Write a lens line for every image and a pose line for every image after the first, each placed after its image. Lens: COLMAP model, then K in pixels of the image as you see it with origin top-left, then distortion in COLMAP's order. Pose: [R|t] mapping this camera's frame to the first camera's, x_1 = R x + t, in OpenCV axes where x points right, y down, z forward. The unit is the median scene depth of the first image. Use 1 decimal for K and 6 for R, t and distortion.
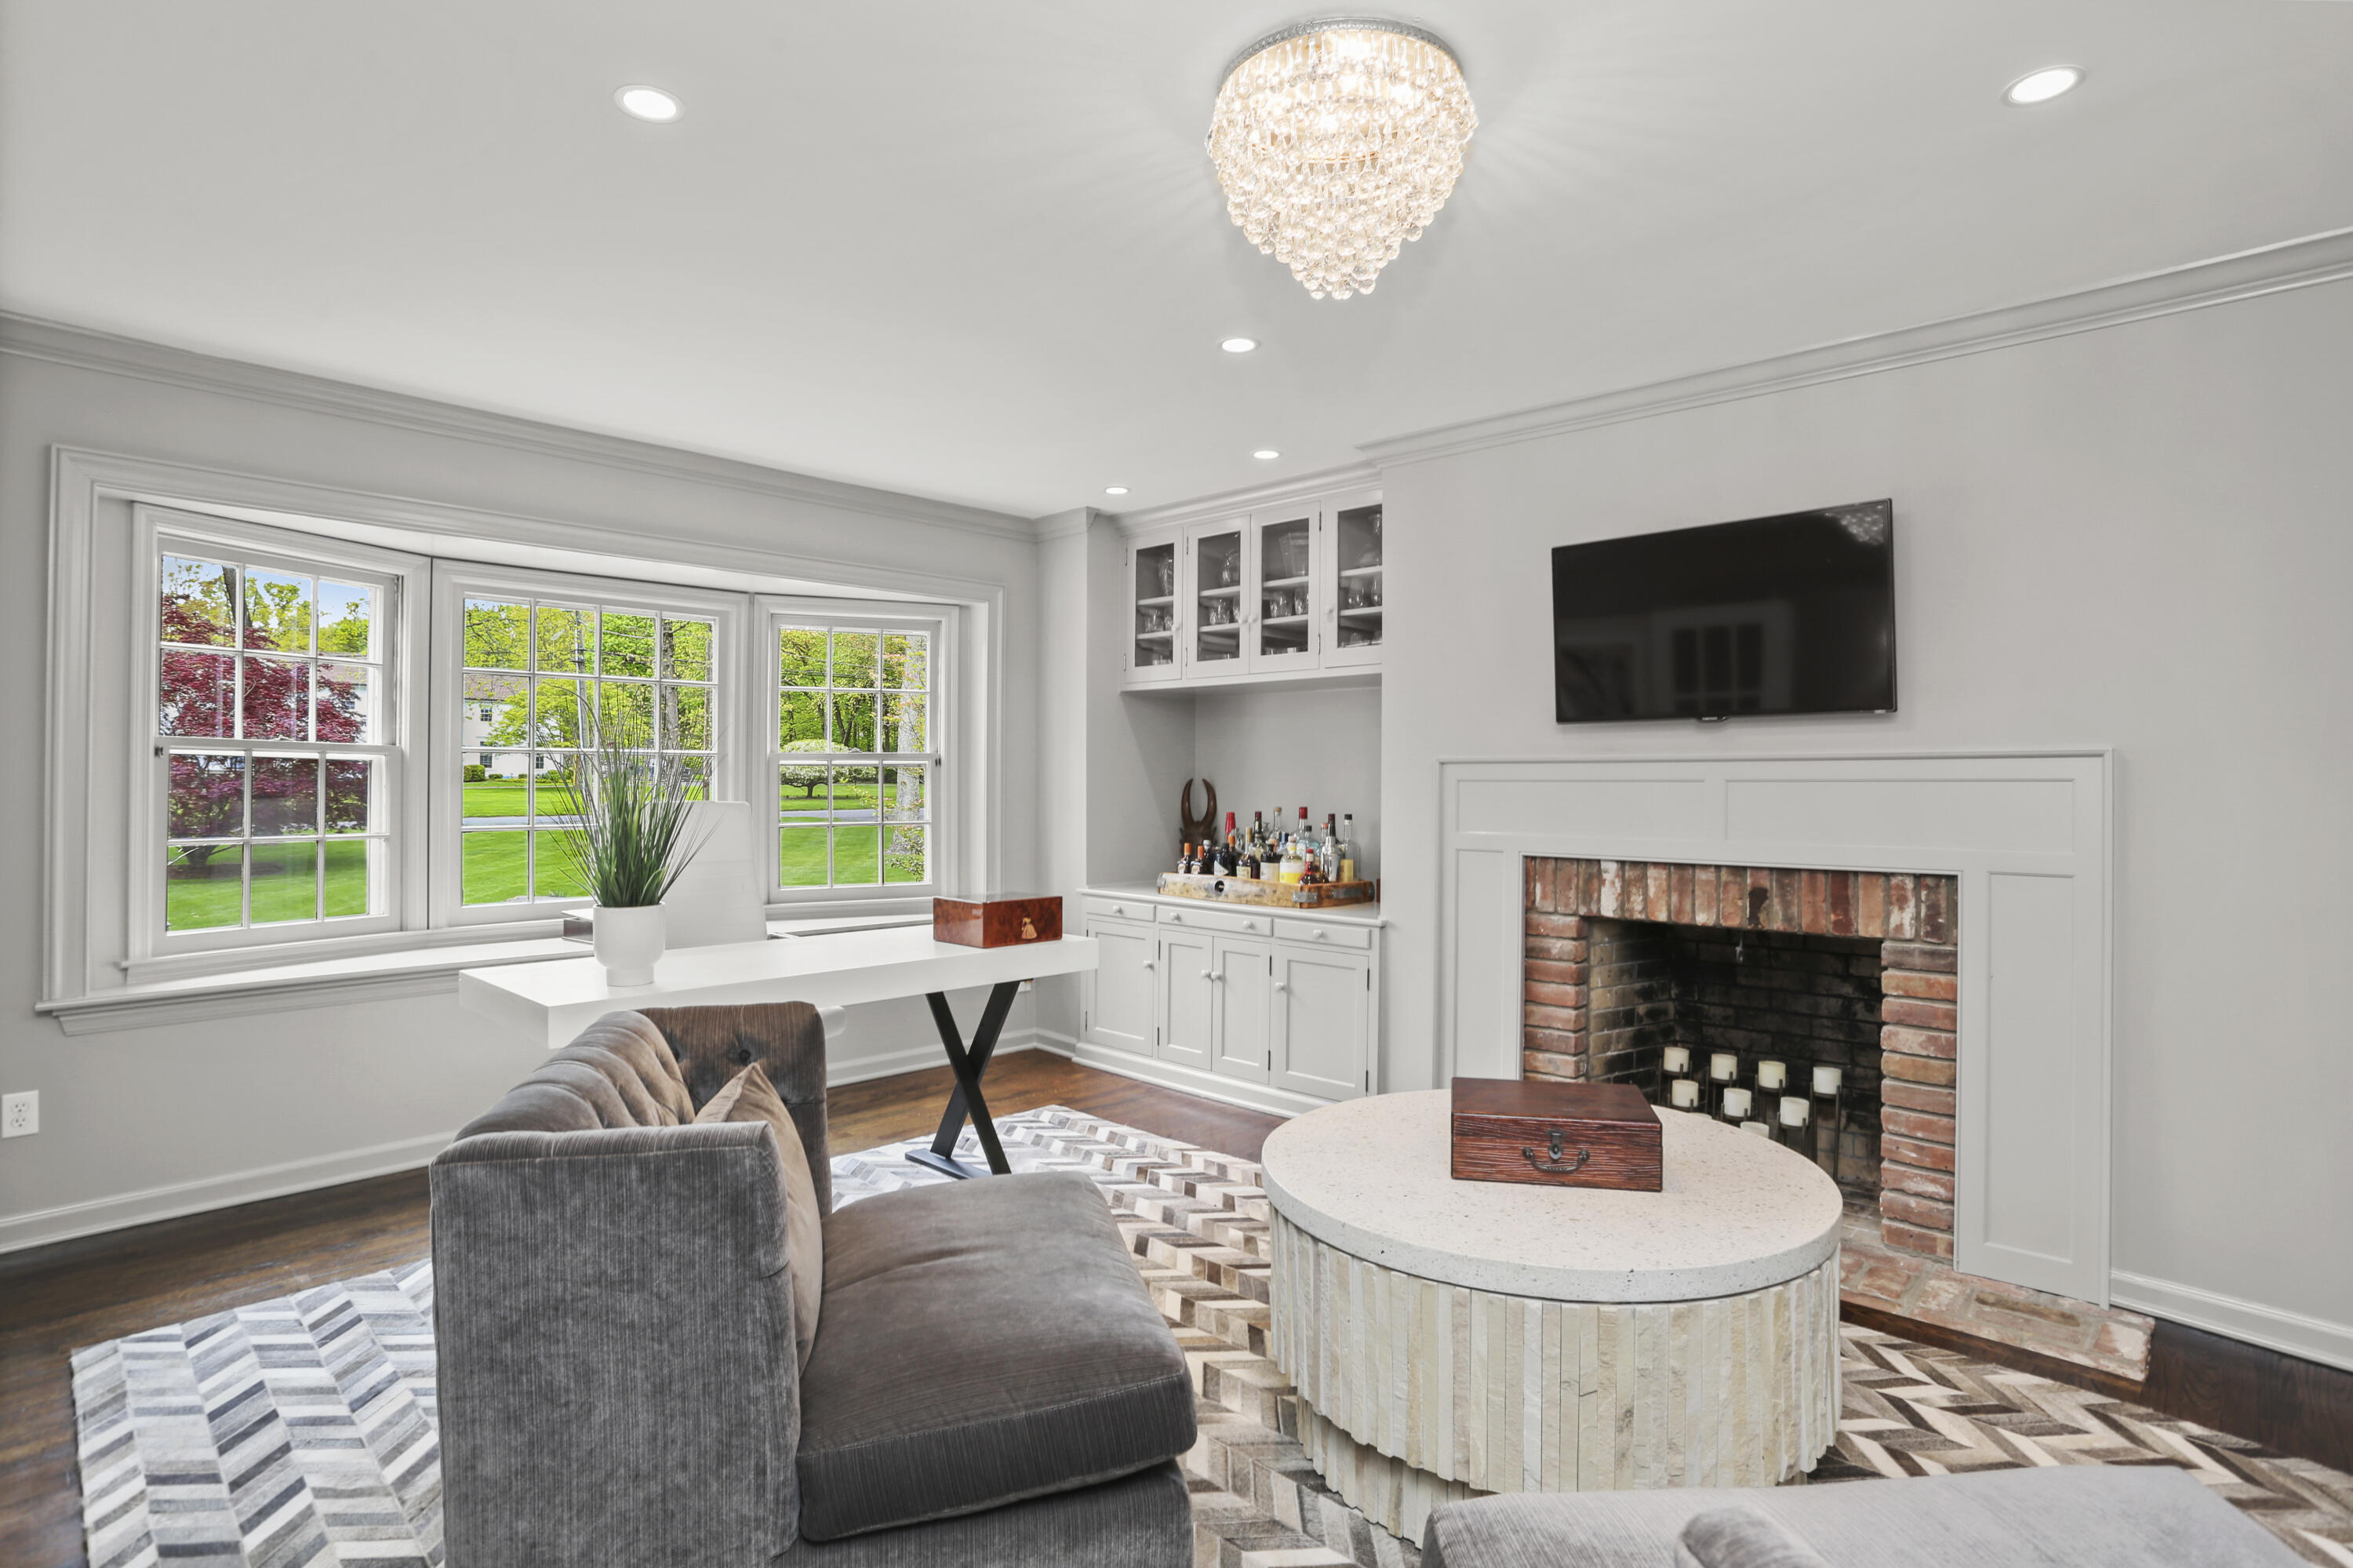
lens RADIAL K [[1166.2, 0, 1160.4], [0, 1166.2, 787.3], [0, 0, 1]] dist [-0.063419, 0.031856]
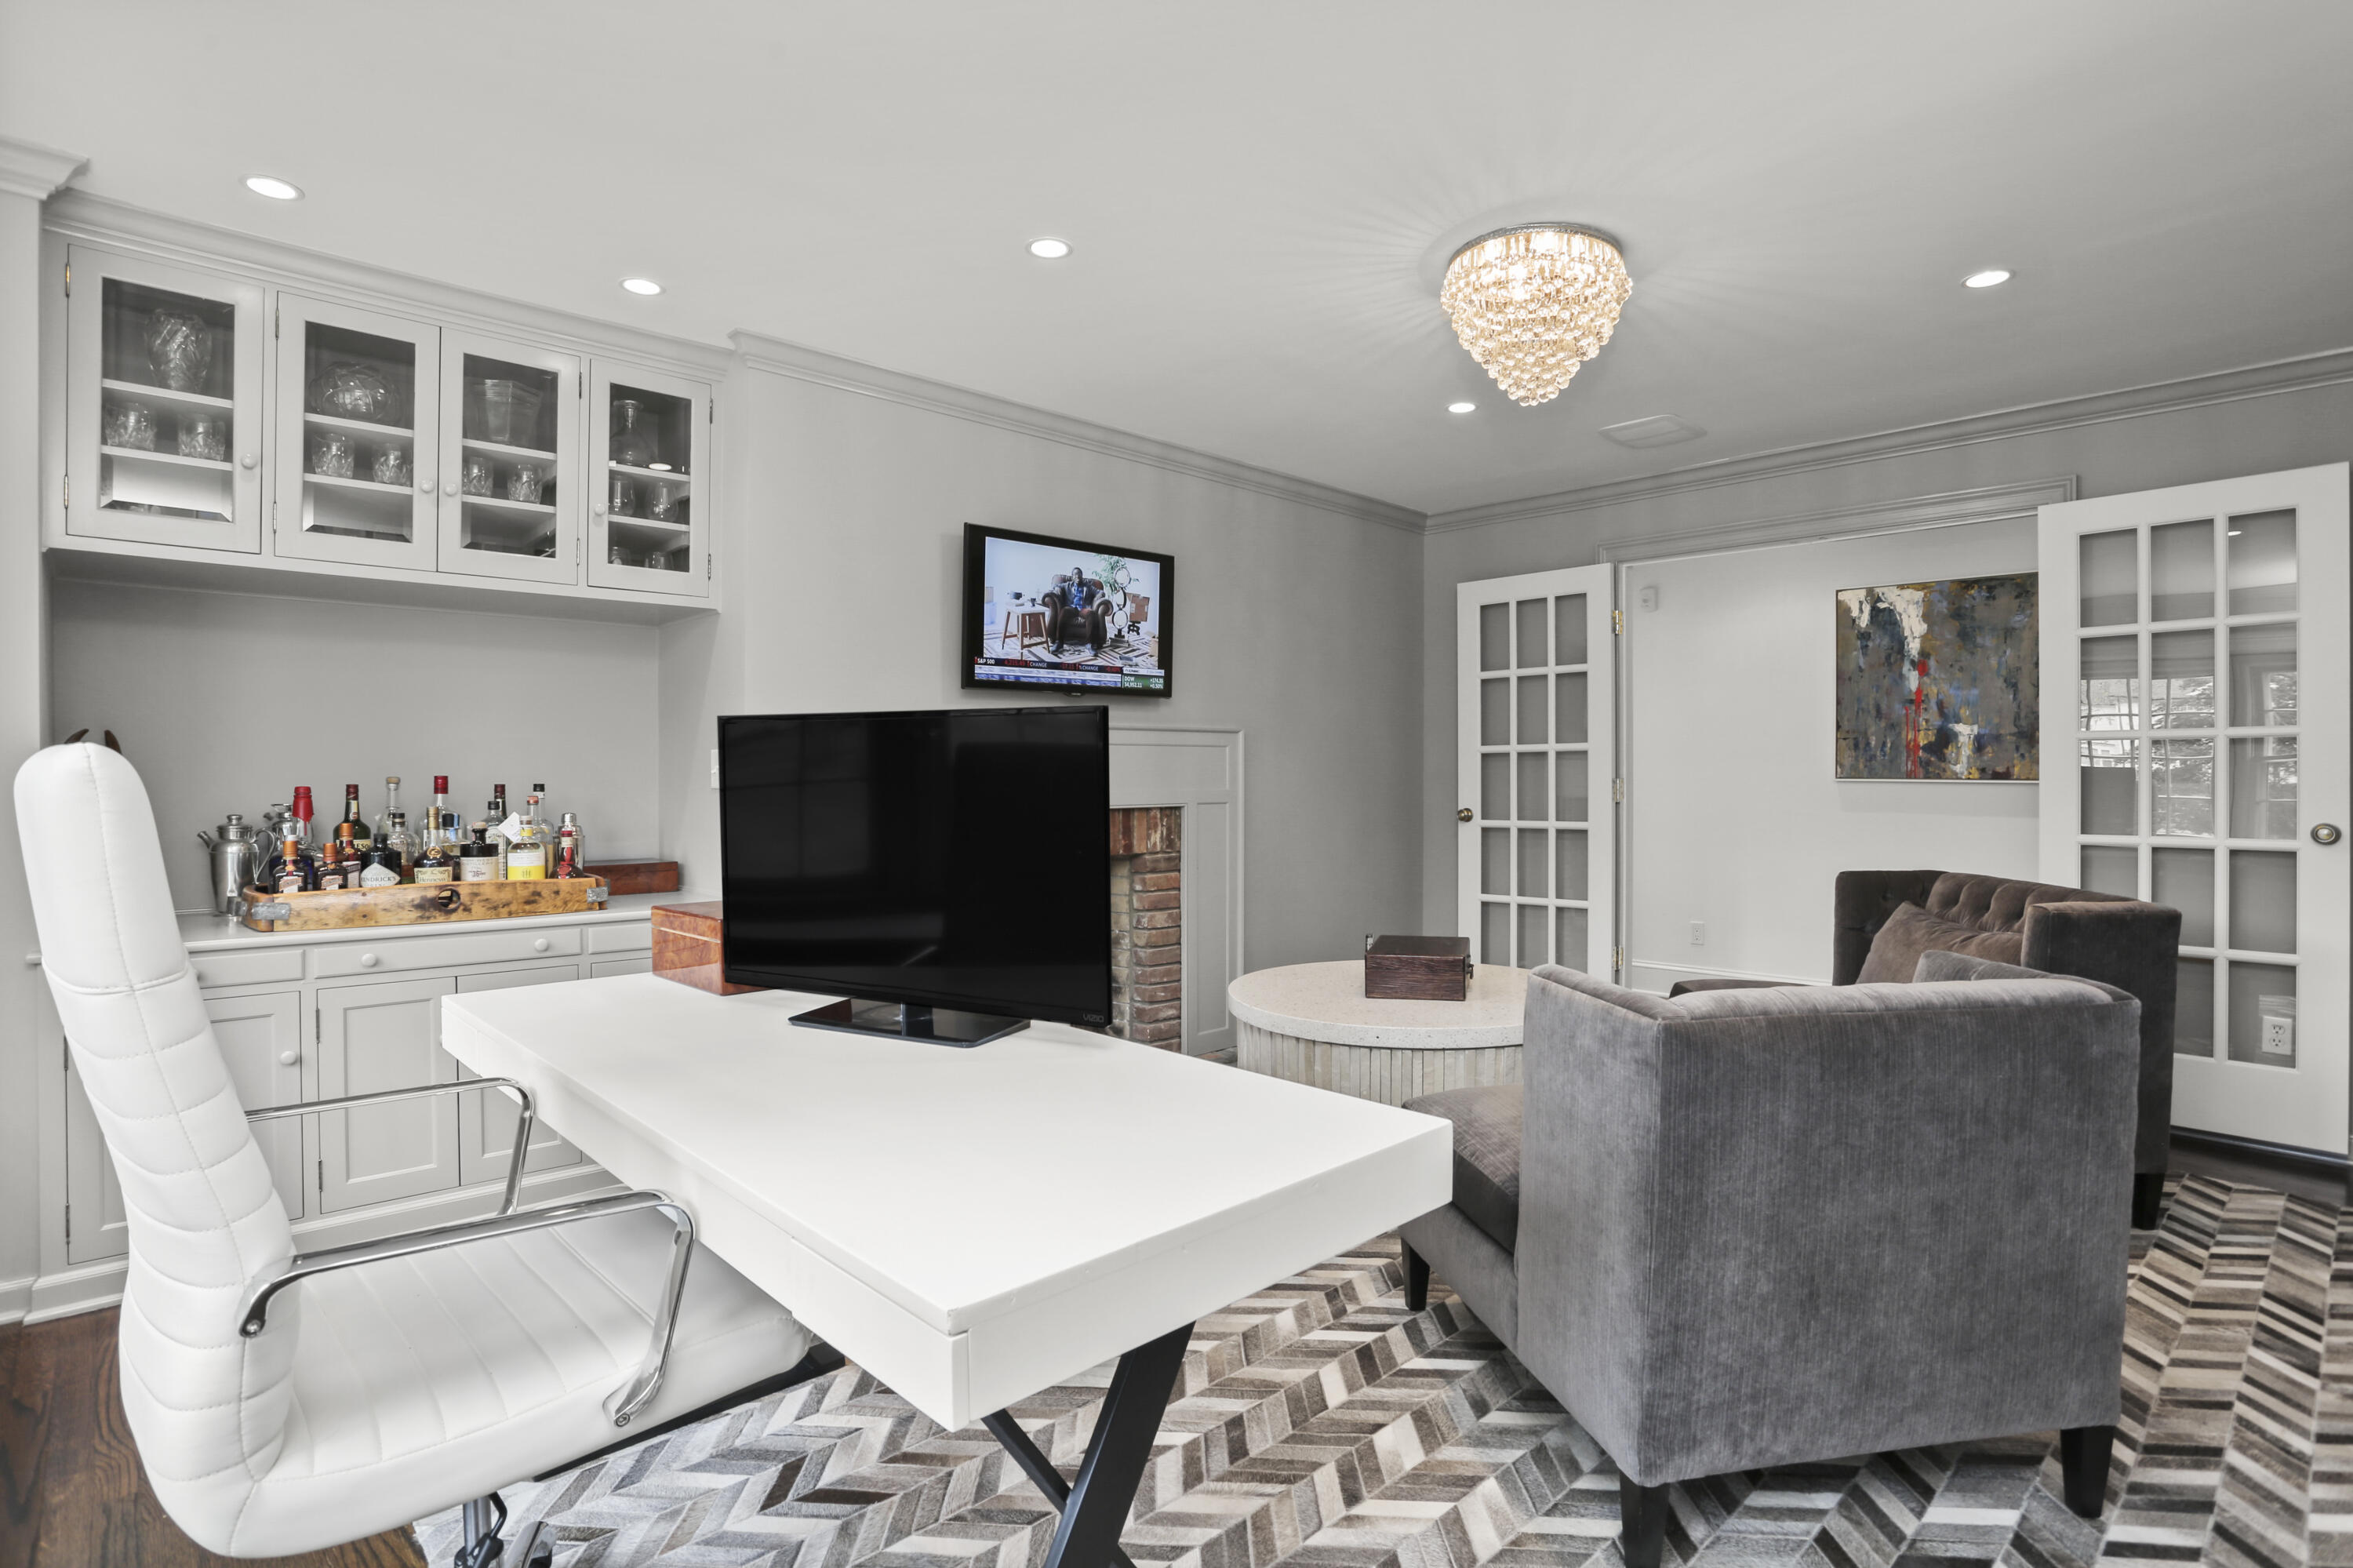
lens RADIAL K [[1199.8, 0, 1177.2], [0, 1199.8, 771.1], [0, 0, 1]] dist [0.001645, 0.000599]
pose [[0.074124, -0.012347, 0.997173, -0.628801], [-0.001525, 0.999921, 0.012494, 0.005602], [-0.997248, -0.002447, 0.074100, 0.595005]]
